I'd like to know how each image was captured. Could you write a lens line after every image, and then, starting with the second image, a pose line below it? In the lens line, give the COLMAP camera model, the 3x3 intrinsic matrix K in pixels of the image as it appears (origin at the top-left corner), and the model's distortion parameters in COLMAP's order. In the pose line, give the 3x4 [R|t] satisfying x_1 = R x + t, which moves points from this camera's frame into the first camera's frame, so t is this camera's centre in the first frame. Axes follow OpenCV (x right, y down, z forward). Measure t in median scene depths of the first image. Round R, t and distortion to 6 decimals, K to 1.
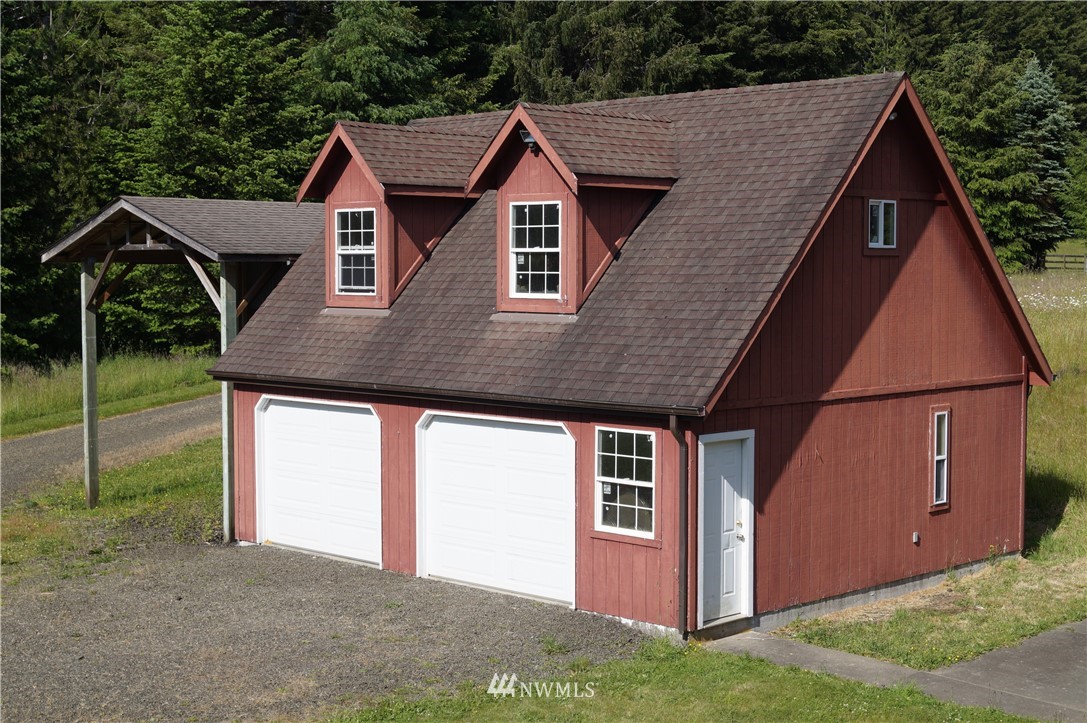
lens RADIAL K [[1613.4, 0, 543.9], [0, 1613.4, 363.2], [0, 0, 1]] dist [0.021886, 0.000000]
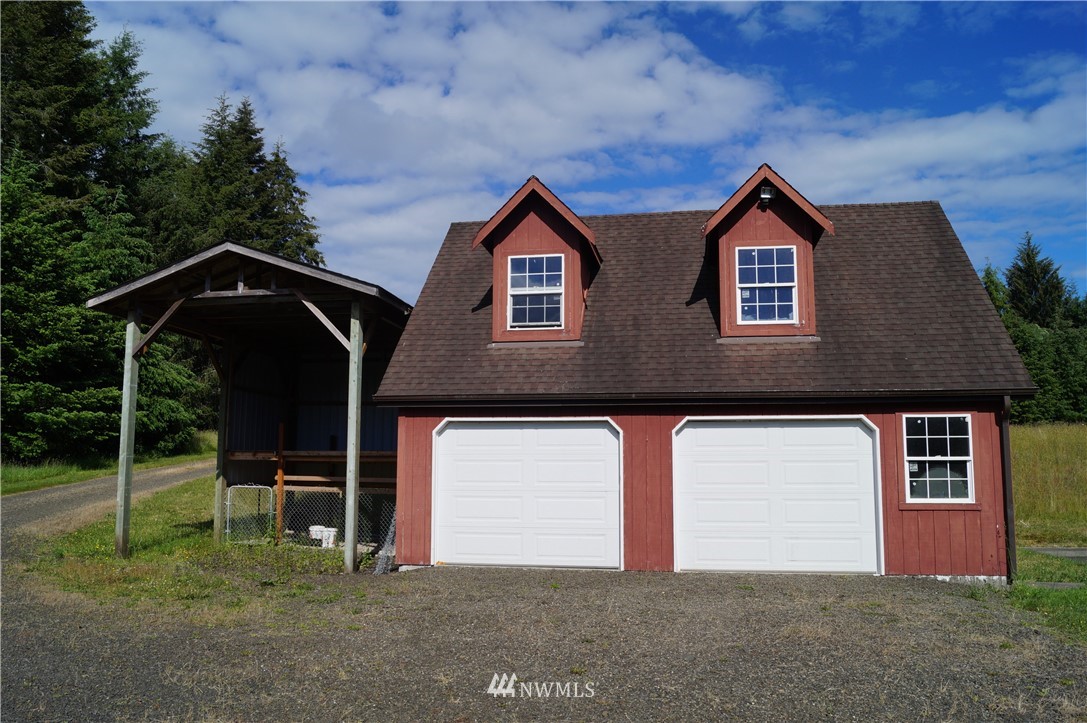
lens RADIAL K [[855.2, 0, 544.8], [0, 855.2, 369.5], [0, 0, 1]] dist [-0.086712, 0.022291]
pose [[0.826483, 0.077104, 0.557656, -0.487684], [0.026359, 0.984190, -0.175145, 0.098441], [-0.562344, 0.159453, 0.811384, 0.579439]]
